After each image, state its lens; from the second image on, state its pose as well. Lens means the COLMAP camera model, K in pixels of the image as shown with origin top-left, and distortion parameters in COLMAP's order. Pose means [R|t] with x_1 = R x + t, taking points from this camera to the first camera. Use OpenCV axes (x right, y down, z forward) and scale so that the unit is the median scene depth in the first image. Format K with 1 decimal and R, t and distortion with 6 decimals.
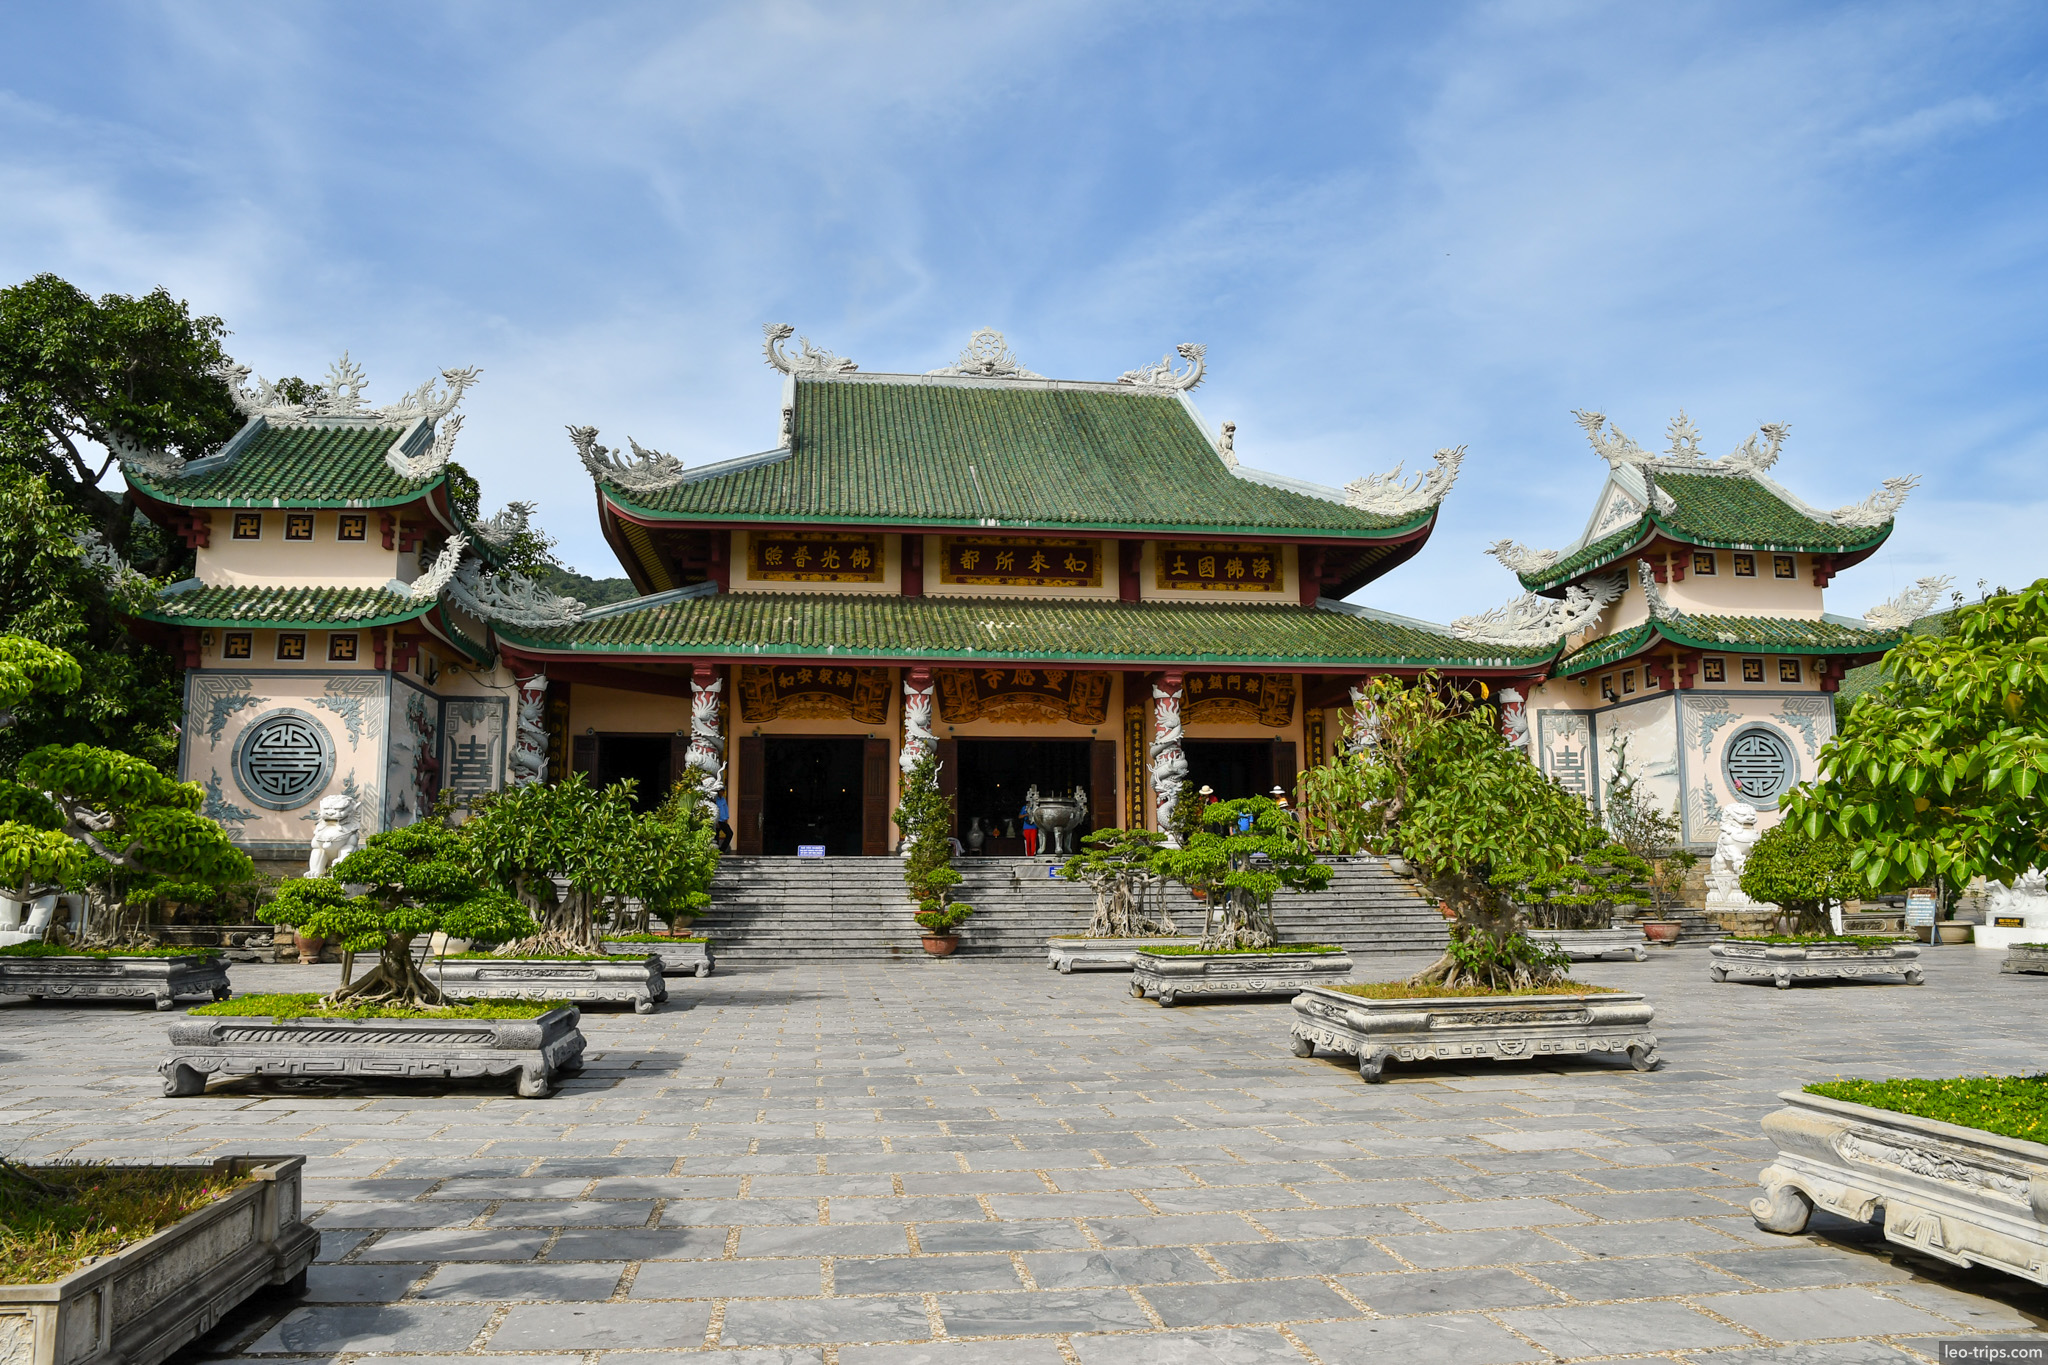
lens RADIAL K [[1463.2, 0, 1024.0], [0, 1463.2, 682.5], [0, 0, 1]] dist [-0.130931, 0.094024]
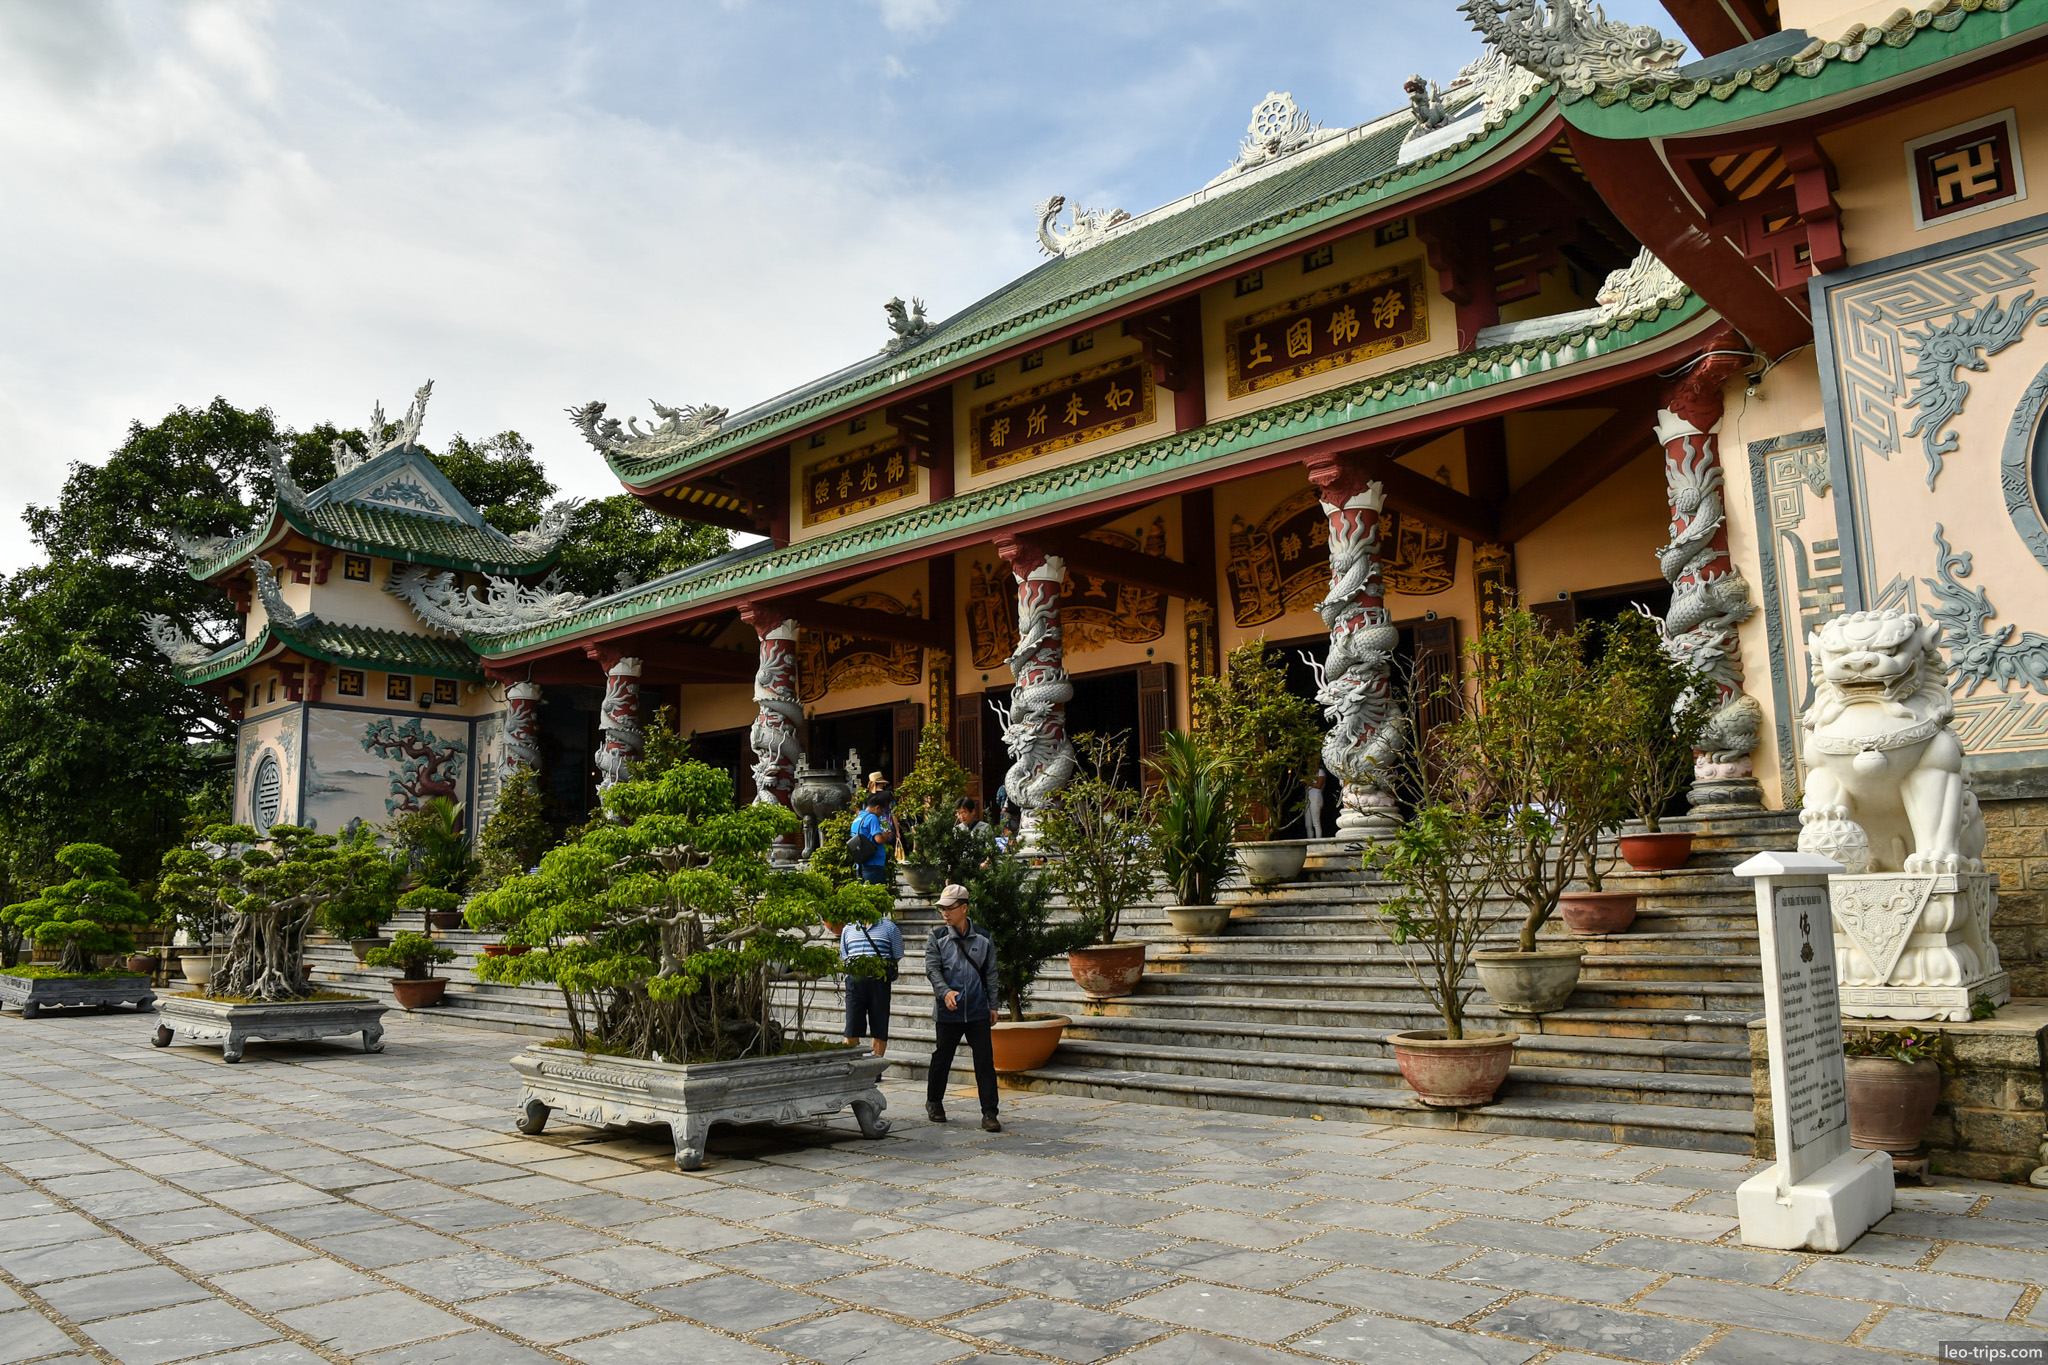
lens RADIAL K [[1463.2, 0, 1024.0], [0, 1463.2, 682.5], [0, 0, 1]] dist [-0.130931, 0.094024]
pose [[0.621582, -0.124605, -0.773376, 0.518414], [0.124853, 0.990406, -0.059224, 0.080279], [0.773336, -0.059746, 0.631175, 0.596167]]
